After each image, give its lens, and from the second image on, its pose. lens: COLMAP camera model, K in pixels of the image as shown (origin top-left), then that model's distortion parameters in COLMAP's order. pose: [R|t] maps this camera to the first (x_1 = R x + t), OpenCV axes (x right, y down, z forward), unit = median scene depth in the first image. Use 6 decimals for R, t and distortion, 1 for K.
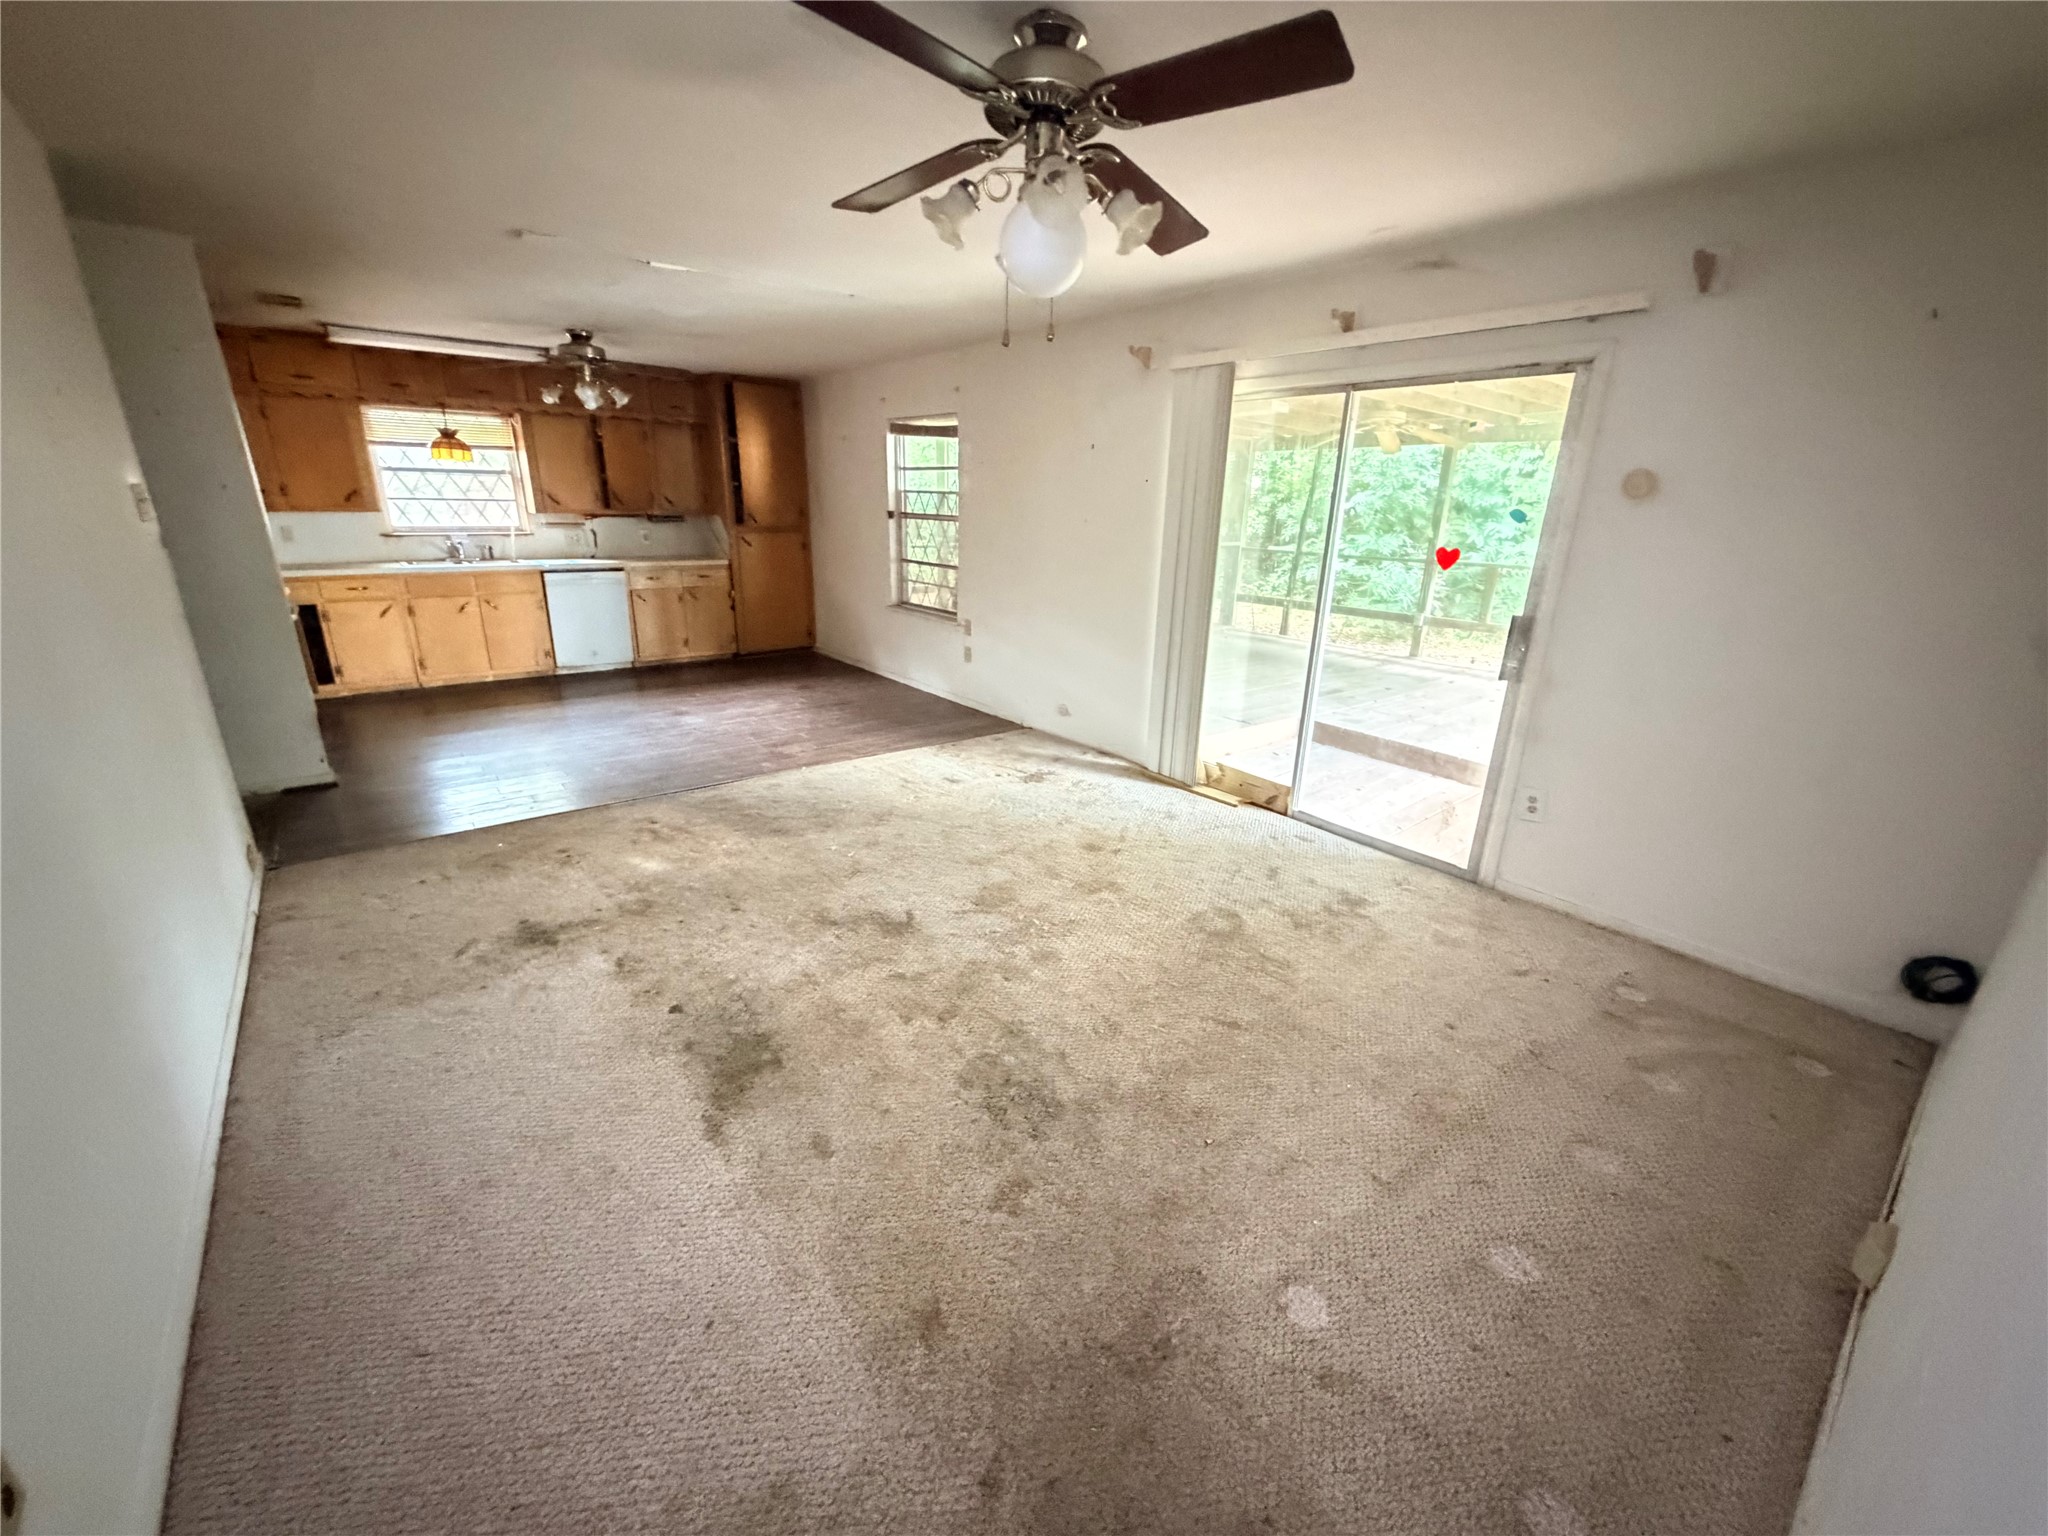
lens RADIAL K [[805.6, 0, 1024.0], [0, 805.6, 768.0], [0, 0, 1]] dist [0.000445, 0.000167]
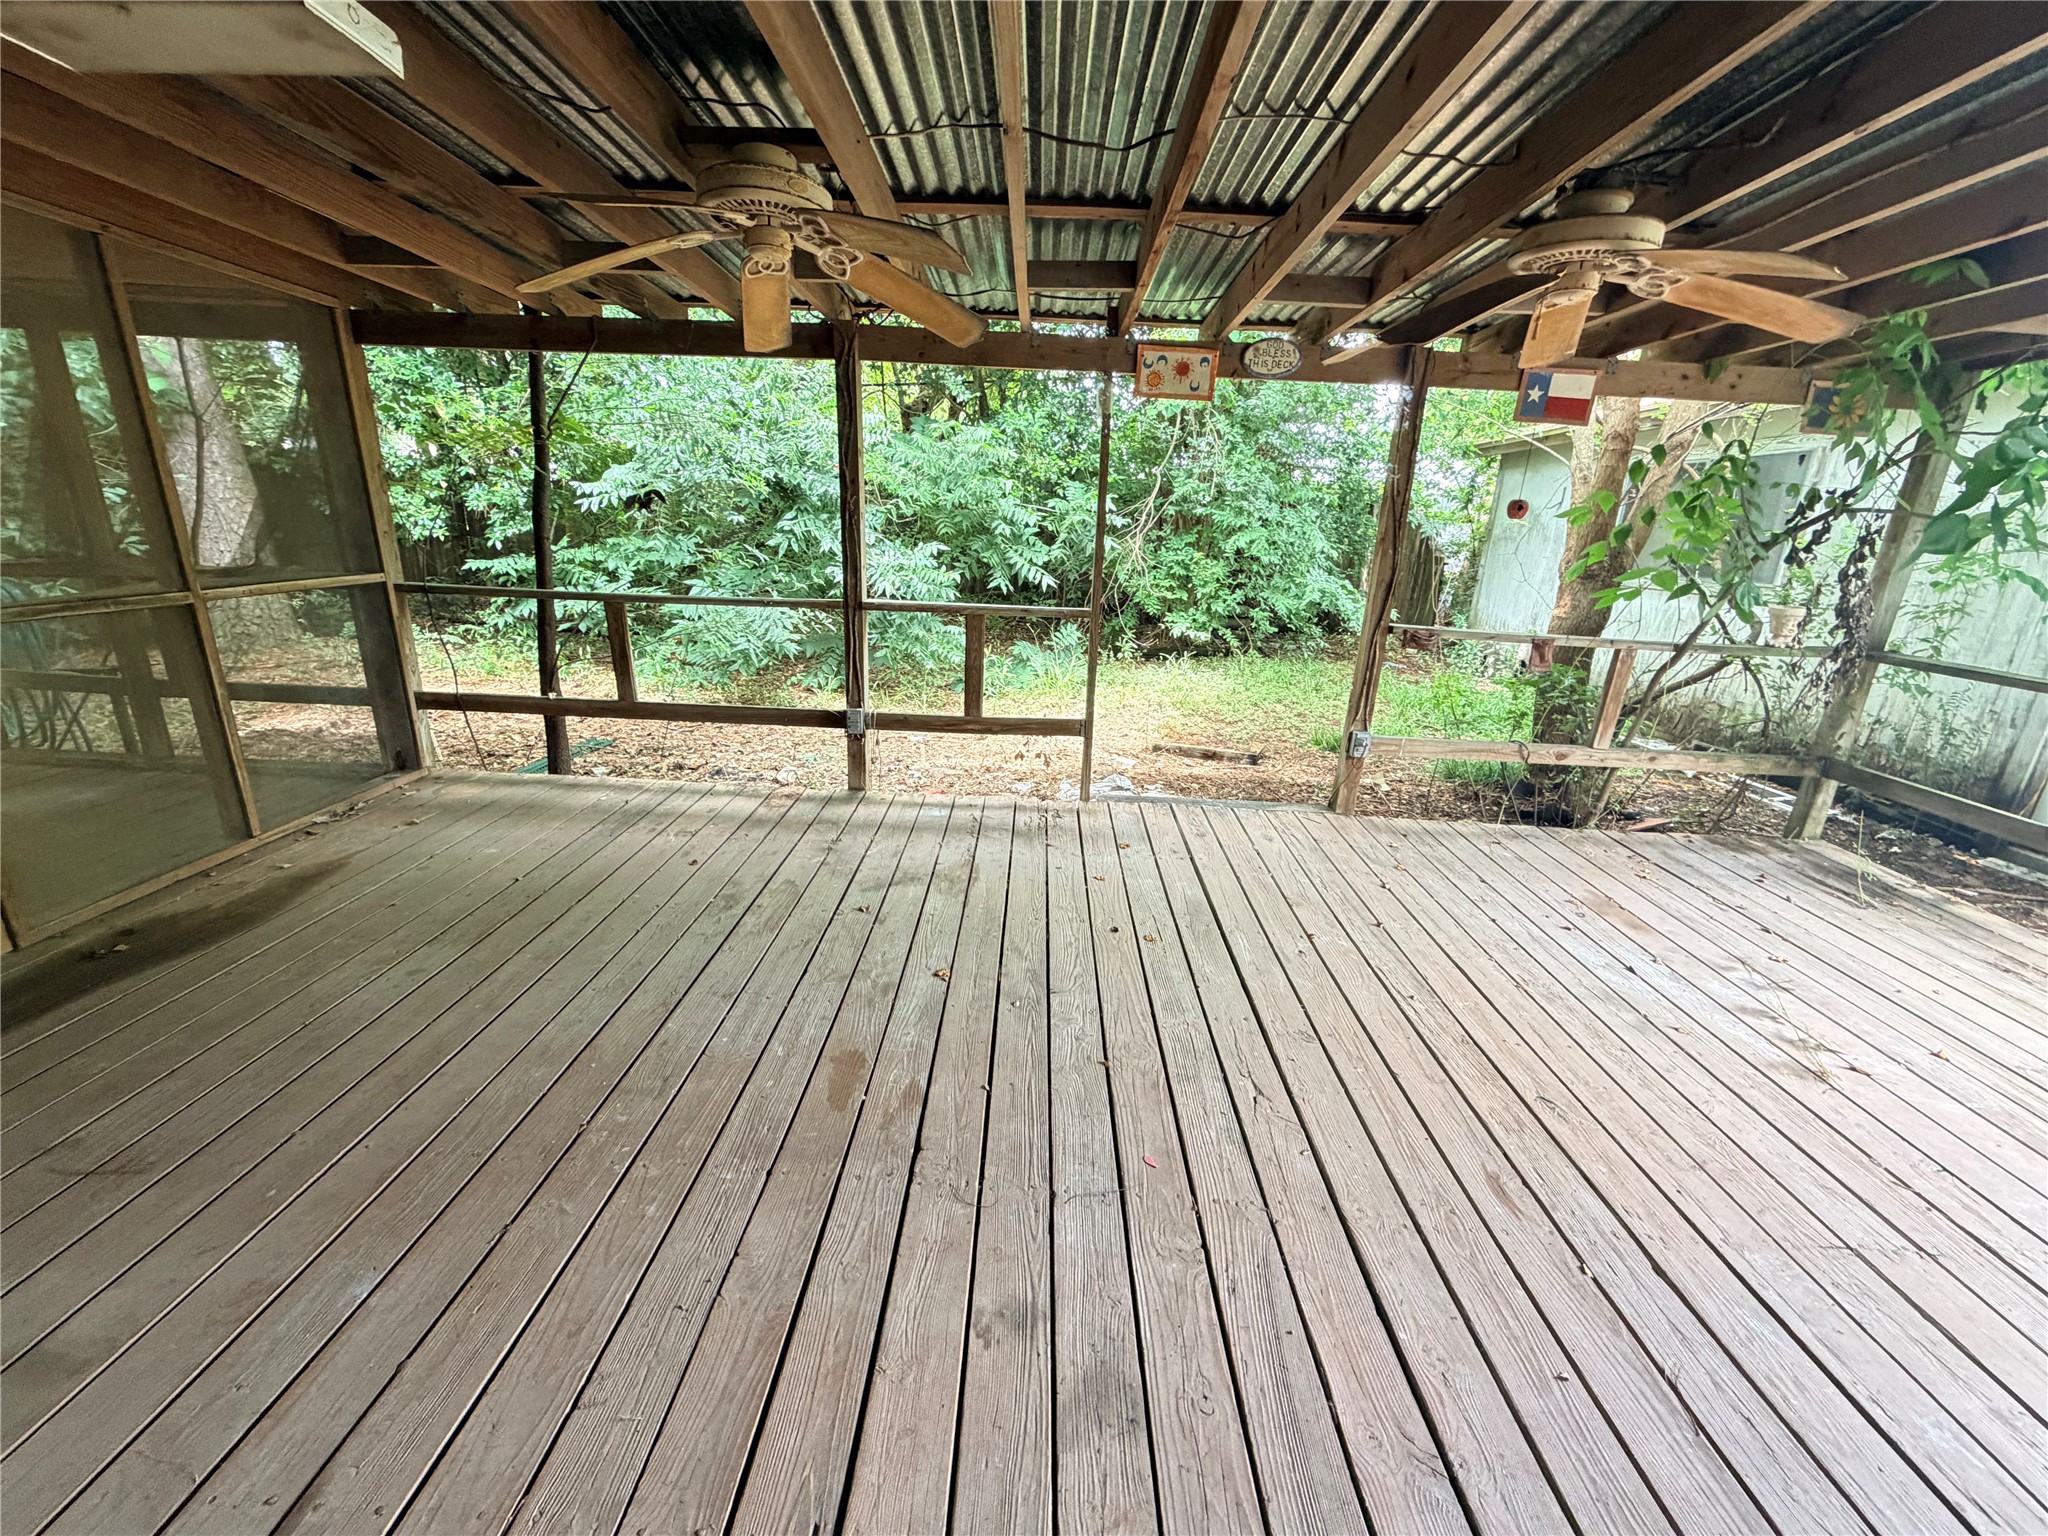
lens RADIAL K [[805.6, 0, 1024.0], [0, 805.6, 768.0], [0, 0, 1]] dist [0.000445, 0.000167]
pose [[0.642371, -0.216983, 0.735036, 0.166535], [0.219693, 0.970968, 0.094634, -0.155072], [-0.734231, 0.100693, 0.671391, 0.533583]]
